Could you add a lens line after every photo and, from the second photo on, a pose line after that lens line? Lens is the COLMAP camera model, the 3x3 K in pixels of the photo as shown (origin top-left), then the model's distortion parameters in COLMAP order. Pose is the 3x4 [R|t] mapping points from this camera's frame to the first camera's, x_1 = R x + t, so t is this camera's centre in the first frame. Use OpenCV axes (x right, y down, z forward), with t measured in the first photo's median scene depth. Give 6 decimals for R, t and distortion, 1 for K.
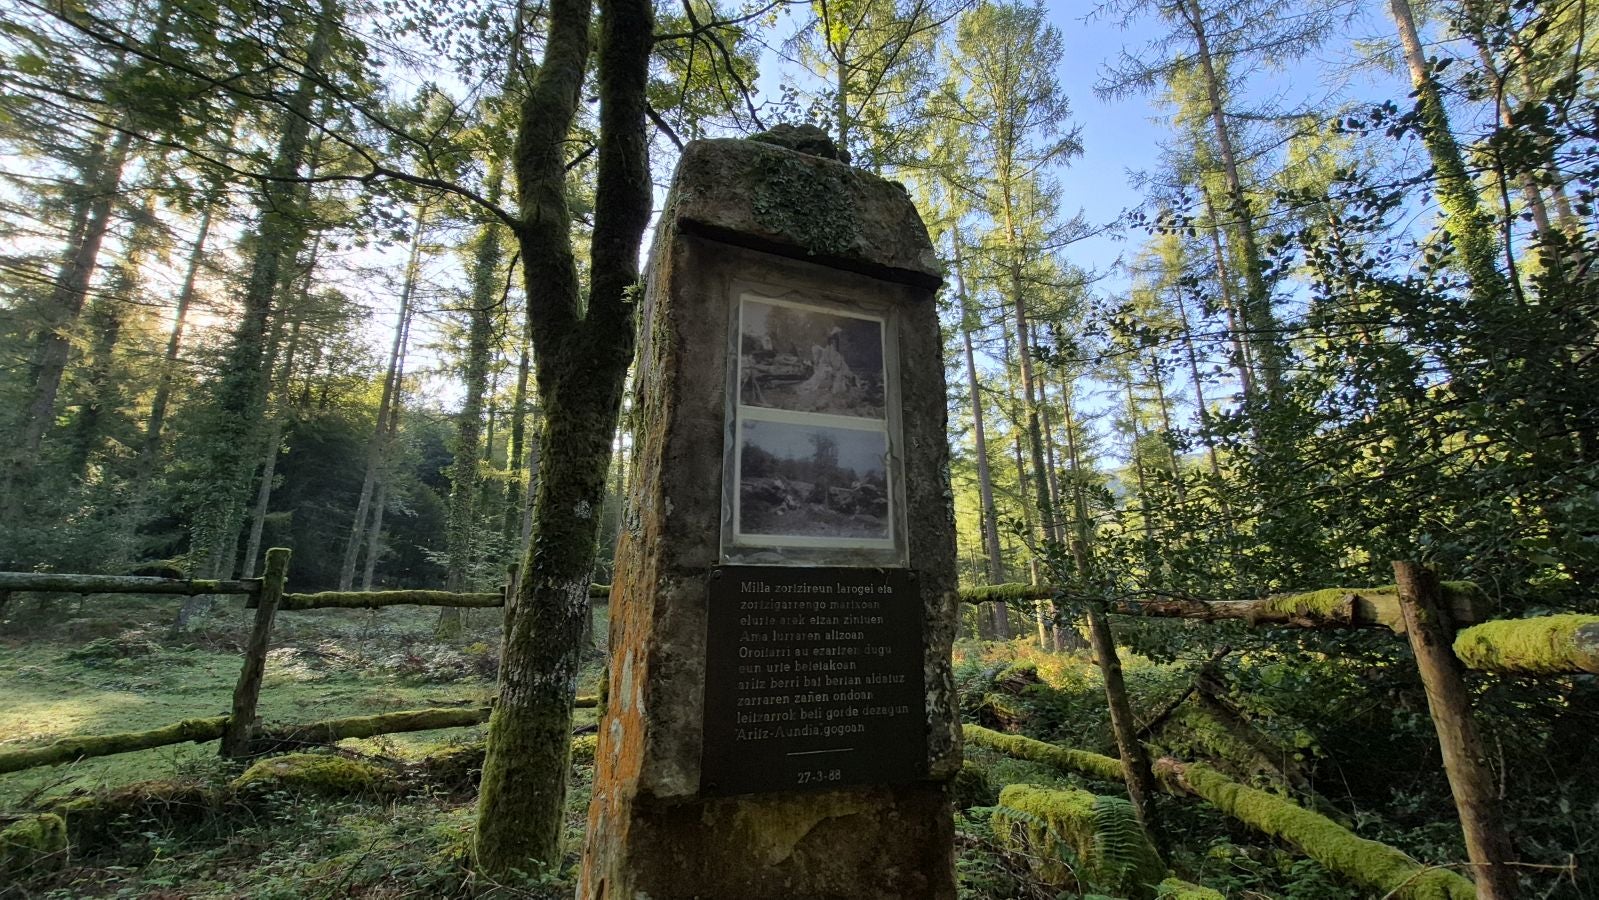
lens RADIAL K [[622.5, 0, 802.9], [0, 622.5, 432.6], [0, 0, 1]] dist [0.000609, -0.000805]
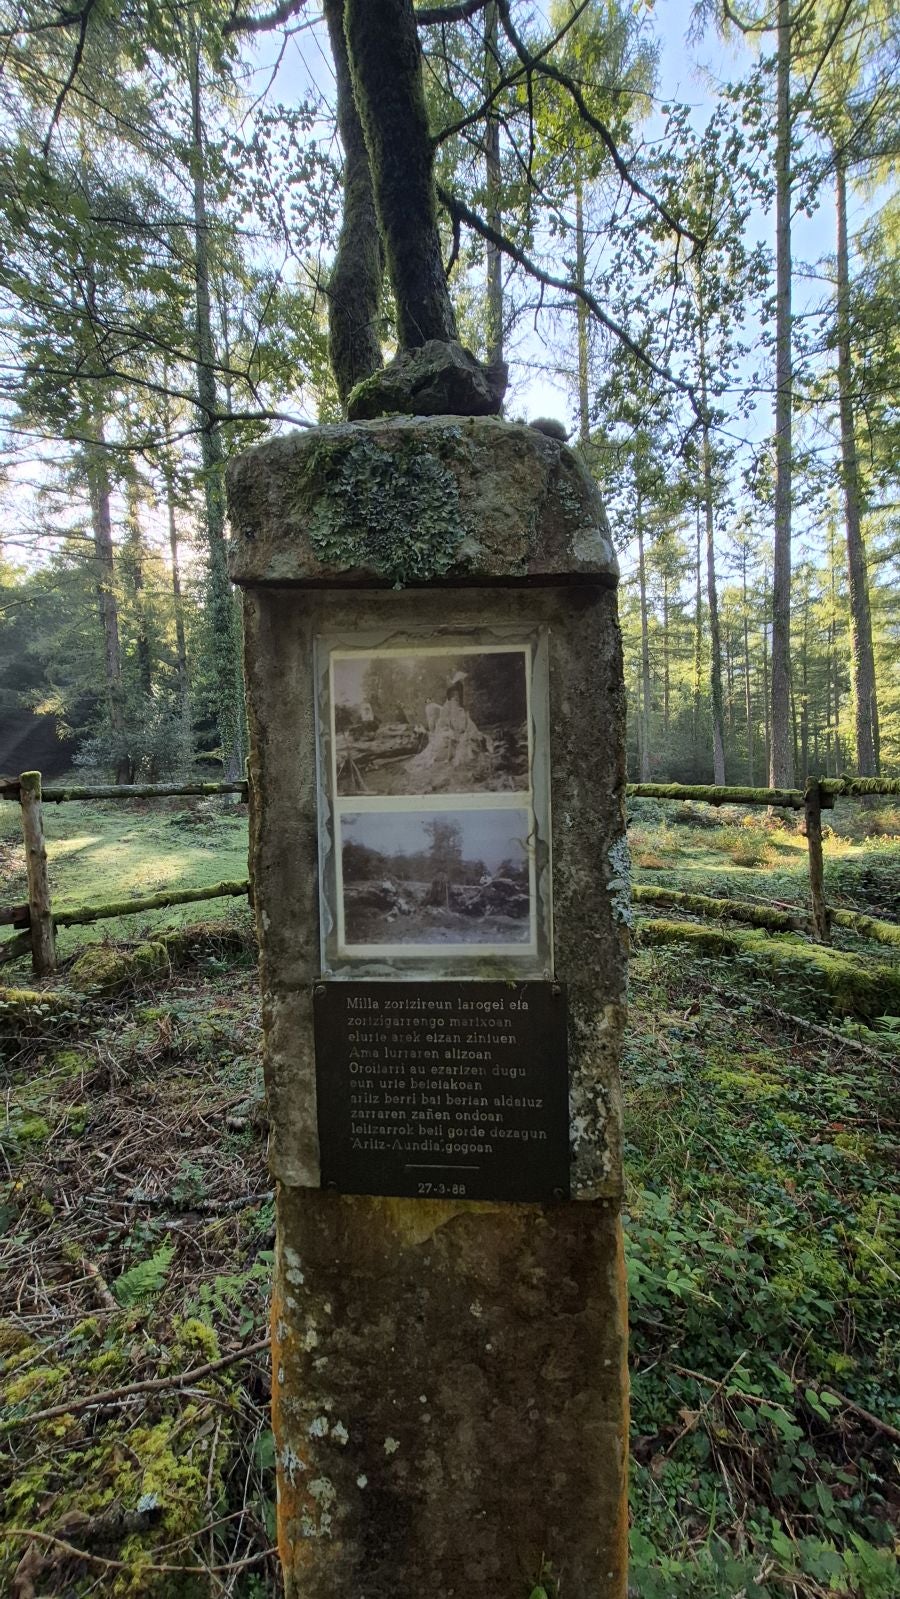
lens RADIAL K [[622.5, 0, 452.2], [0, 622.5, 804.9], [0, 0, 1]] dist [0.000609, -0.000805]
pose [[0.913999, -0.002249, -0.405710, 0.380262], [0.127568, 0.950860, 0.282119, -0.248337], [0.385139, -0.309612, 0.869372, 0.308096]]
